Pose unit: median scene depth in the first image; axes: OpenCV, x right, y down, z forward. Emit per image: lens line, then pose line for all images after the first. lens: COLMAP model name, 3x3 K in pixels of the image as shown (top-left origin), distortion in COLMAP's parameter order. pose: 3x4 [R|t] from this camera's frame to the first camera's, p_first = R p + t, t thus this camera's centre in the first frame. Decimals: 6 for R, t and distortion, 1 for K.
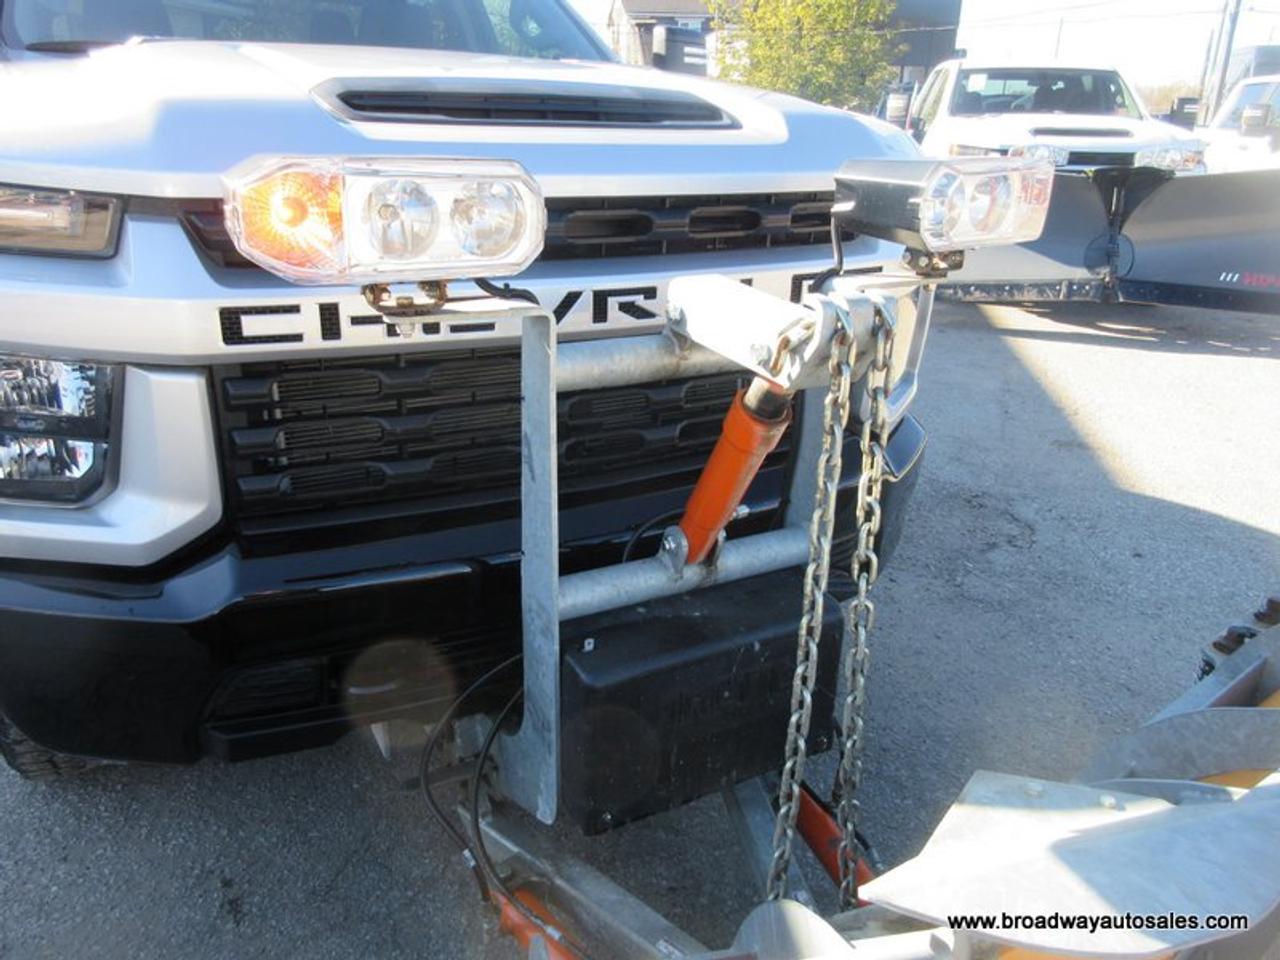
lens RADIAL K [[974.8, 0, 639.6], [0, 974.8, 484.3], [0, 0, 1]] dist [0.001268, 0.016745]
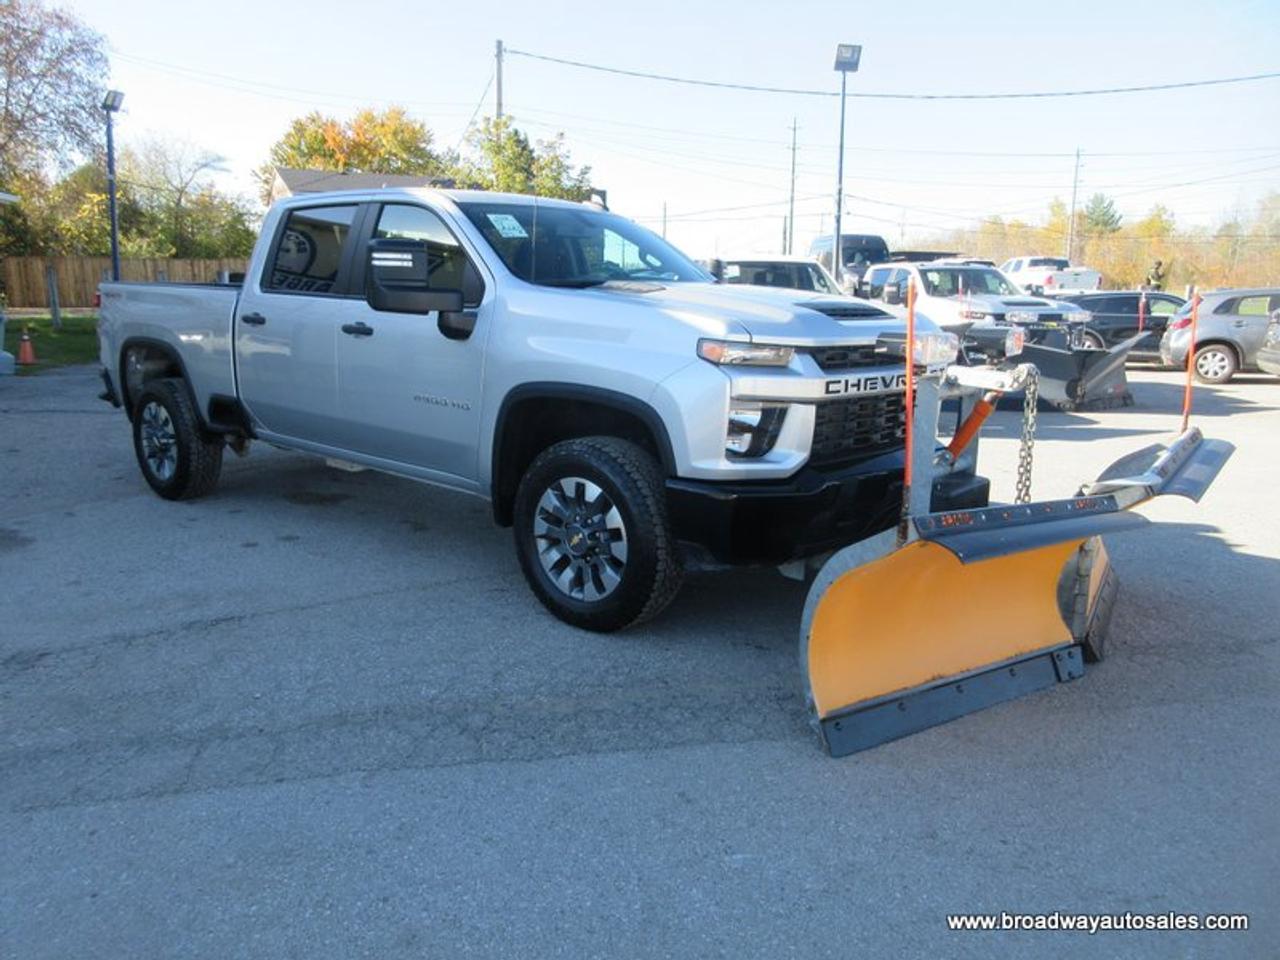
lens RADIAL K [[974.8, 0, 638.3], [0, 974.8, 472.5], [0, 0, 1]] dist [0.001268, 0.016745]
pose [[0.943110, -0.071056, 0.324799, -1.694631], [0.126118, 0.980342, -0.151738, 0.411030], [-0.307632, 0.184068, 0.933532, -1.358407]]
